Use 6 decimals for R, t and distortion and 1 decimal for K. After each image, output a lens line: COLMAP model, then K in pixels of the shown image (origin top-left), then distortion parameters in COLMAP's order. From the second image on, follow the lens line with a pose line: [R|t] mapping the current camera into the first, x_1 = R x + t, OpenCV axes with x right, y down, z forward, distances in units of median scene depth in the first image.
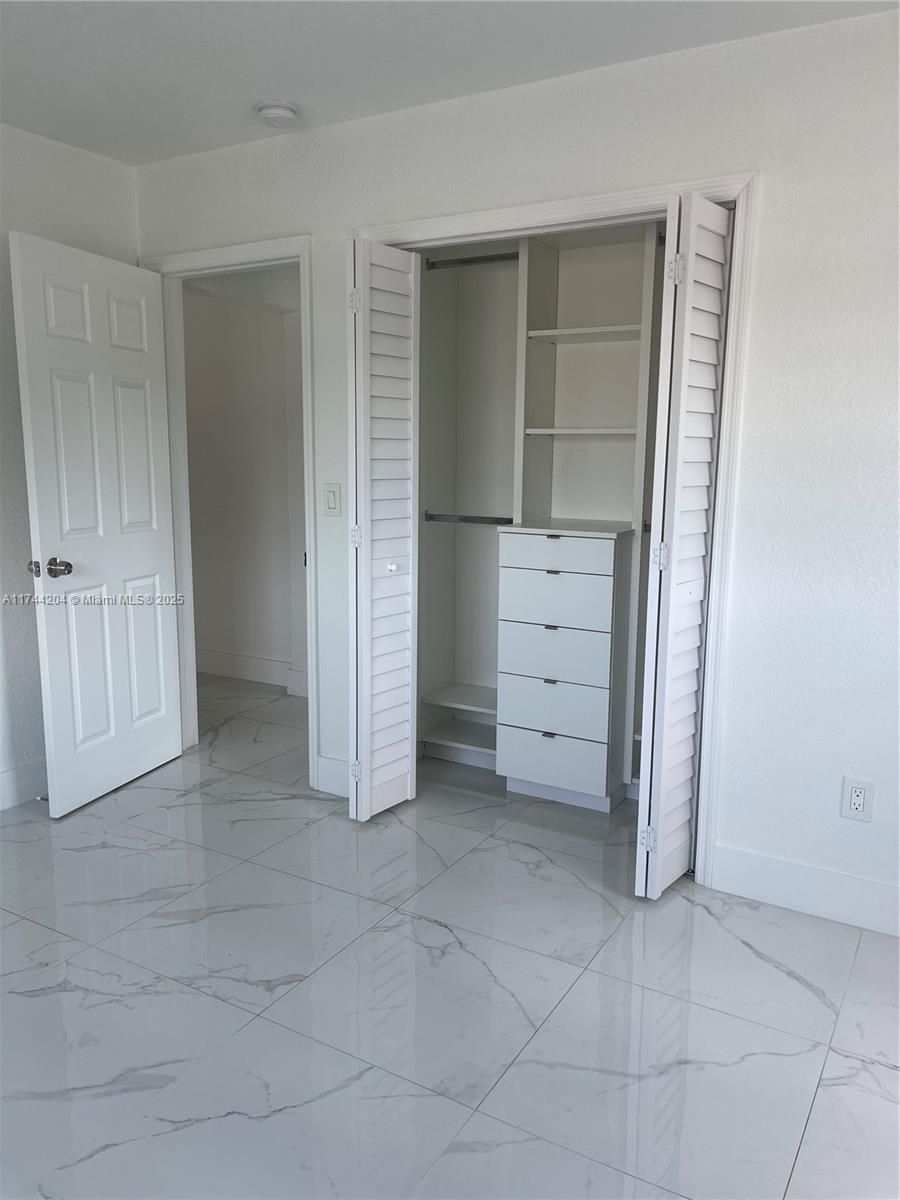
lens RADIAL K [[915.4, 0, 447.7], [0, 915.4, 596.1], [0, 0, 1]] dist [0.022426, -0.005559]
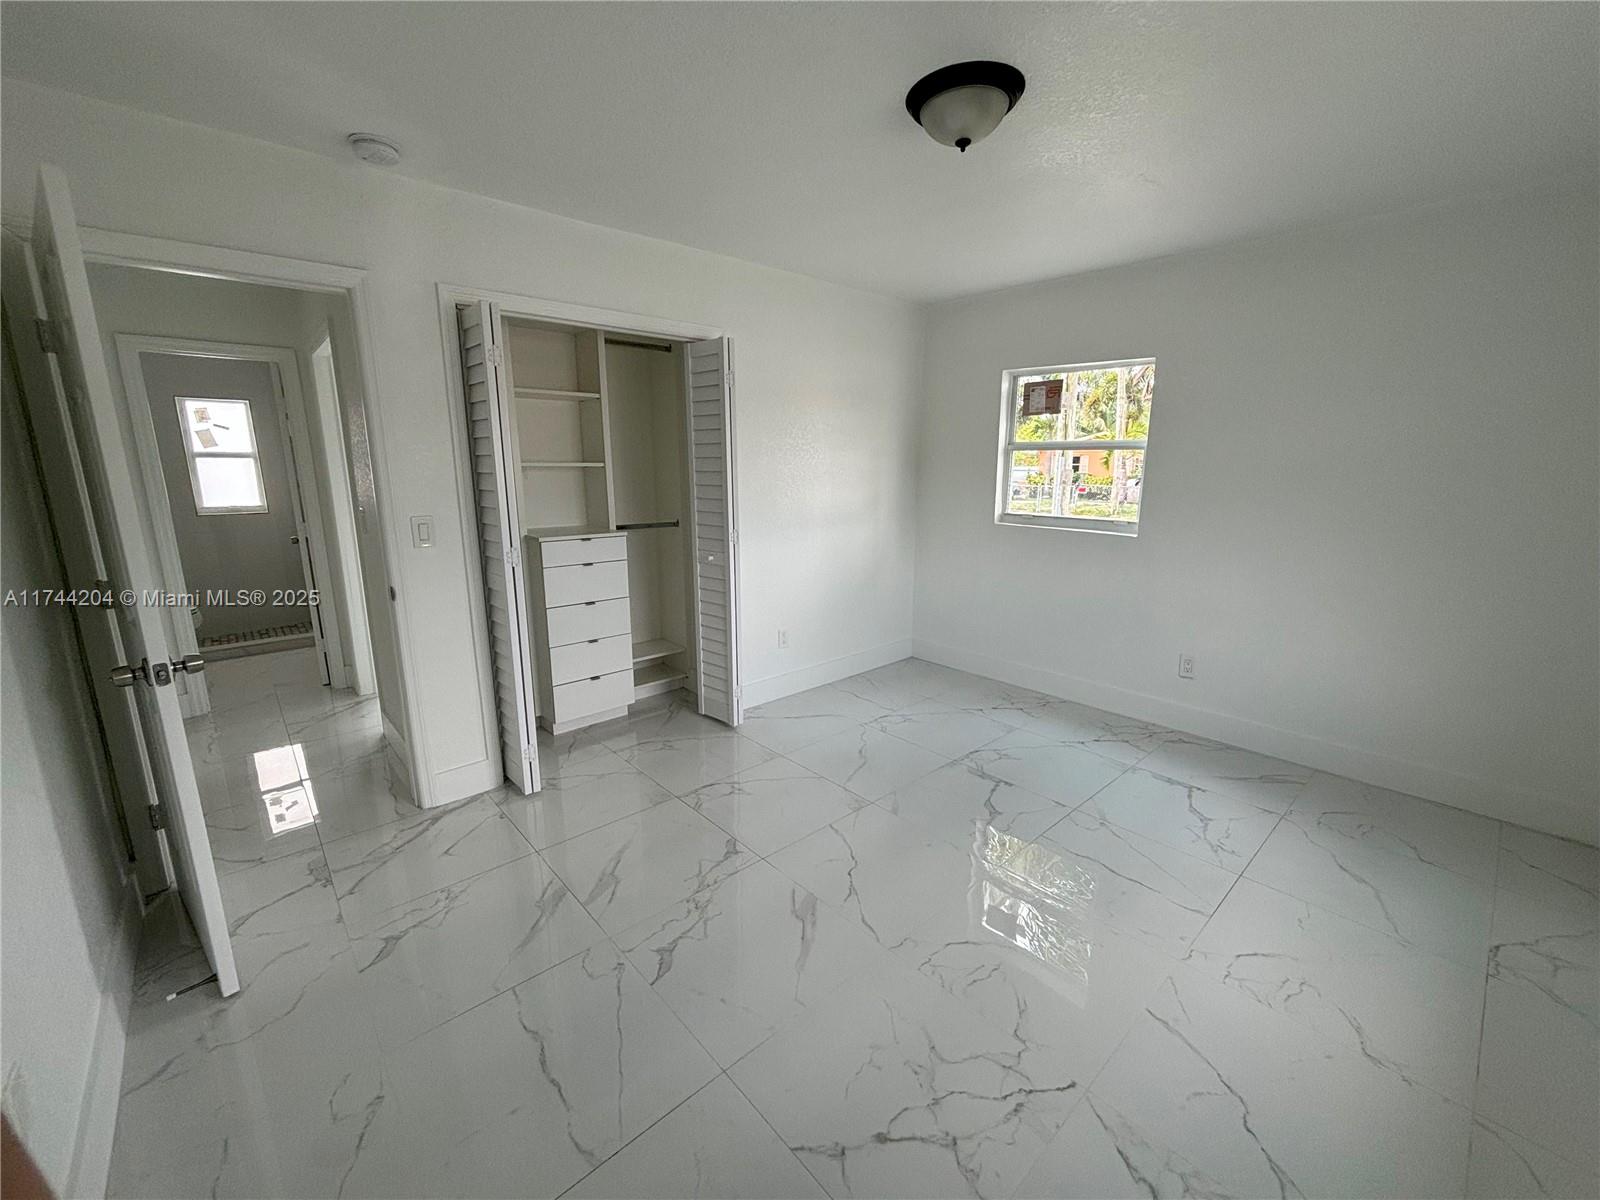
lens RADIAL K [[643.8, 0, 789.6], [0, 643.8, 601.2], [0, 0, 1]] dist [0.007120, -0.001939]
pose [[0.305581, -0.212498, 0.928151, -0.773937], [0.162998, 0.972064, 0.168887, -0.095134], [-0.938111, 0.099678, 0.331681, 0.395267]]
